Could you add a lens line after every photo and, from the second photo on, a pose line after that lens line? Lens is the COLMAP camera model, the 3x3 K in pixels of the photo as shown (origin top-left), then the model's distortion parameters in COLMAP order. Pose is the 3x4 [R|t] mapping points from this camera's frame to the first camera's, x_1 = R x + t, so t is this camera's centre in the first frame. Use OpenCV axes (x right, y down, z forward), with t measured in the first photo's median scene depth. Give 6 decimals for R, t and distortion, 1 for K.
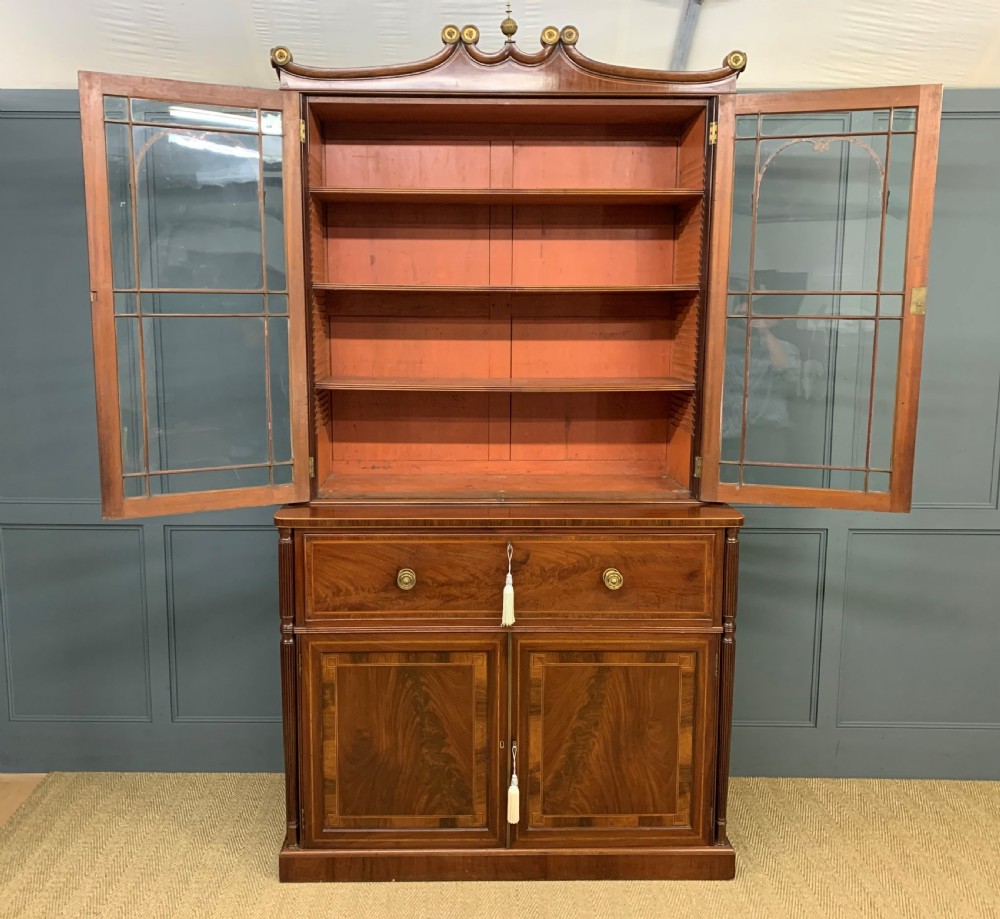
lens RADIAL K [[957.5, 0, 464.2], [0, 957.5, 443.7], [0, 0, 1]] dist [0.142096, -0.378540]
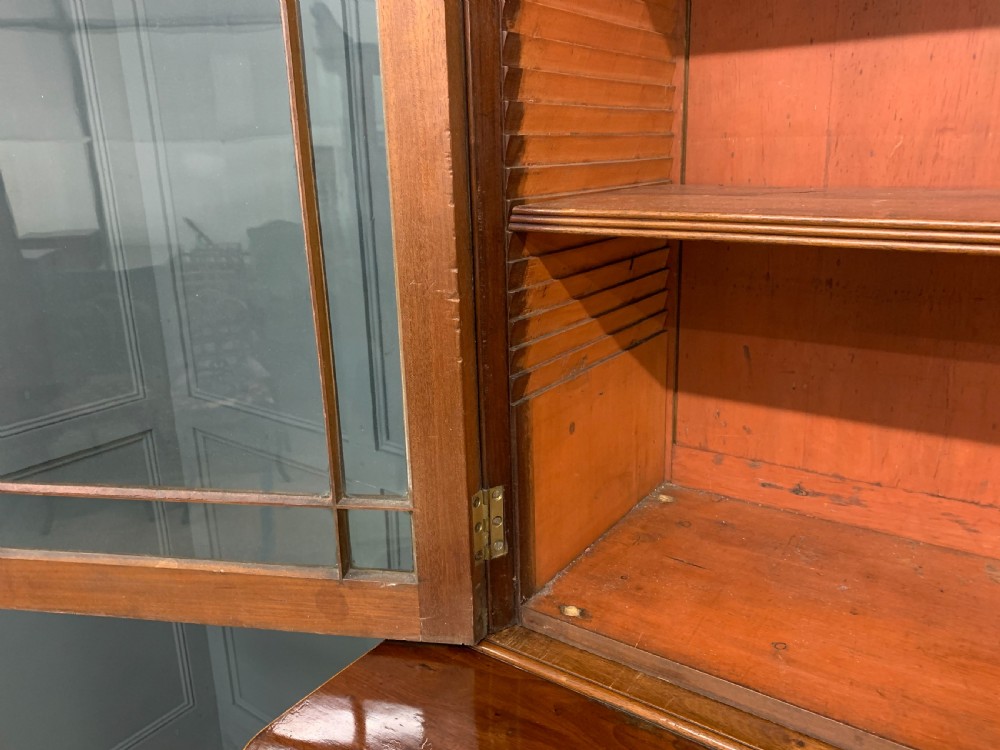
lens RADIAL K [[778.3, 0, 497.0], [0, 778.3, 372.1], [0, 0, 1]] dist [0.057024, -0.068485]
pose [[0.810840, 0.137145, -0.568972, -0.040576], [-0.053916, 0.985527, 0.160716, -0.055428], [0.582779, -0.099639, 0.806499, 0.858465]]
